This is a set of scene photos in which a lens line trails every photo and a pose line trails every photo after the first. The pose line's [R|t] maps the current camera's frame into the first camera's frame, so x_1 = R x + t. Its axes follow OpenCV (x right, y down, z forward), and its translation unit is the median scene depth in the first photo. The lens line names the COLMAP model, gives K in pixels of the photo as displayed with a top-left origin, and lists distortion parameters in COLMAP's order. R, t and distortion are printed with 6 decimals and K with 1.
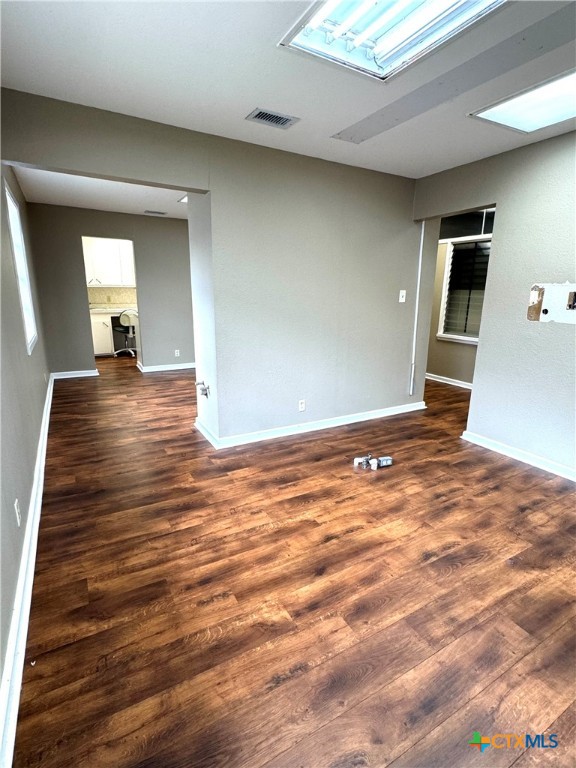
lens RADIAL K [[385.6, 0, 285.0], [0, 385.6, 379.8], [0, 0, 1]] dist [0.001010, -0.000428]
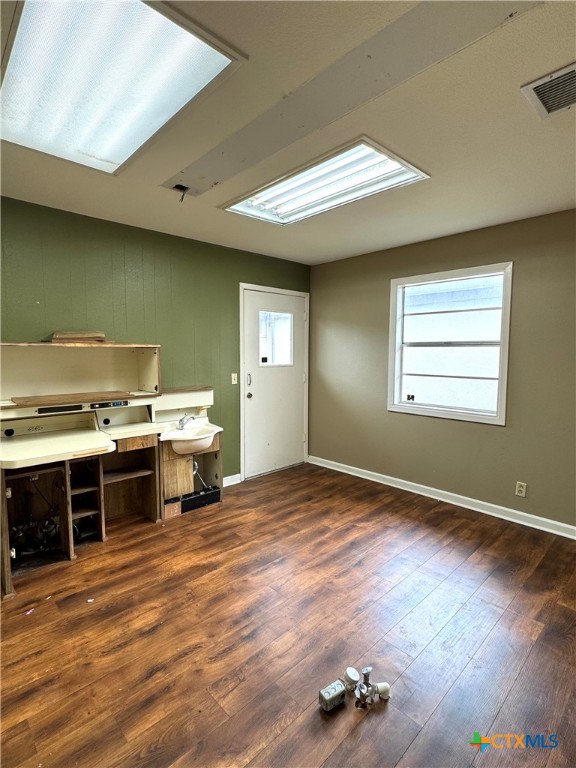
lens RADIAL K [[385.6, 0, 285.0], [0, 385.6, 379.8], [0, 0, 1]] dist [0.001010, -0.000428]
pose [[-0.970169, 0.001365, -0.242425, 0.659527], [-0.071415, 0.954002, 0.291170, -0.485720], [0.231671, 0.299797, -0.925446, 1.987070]]
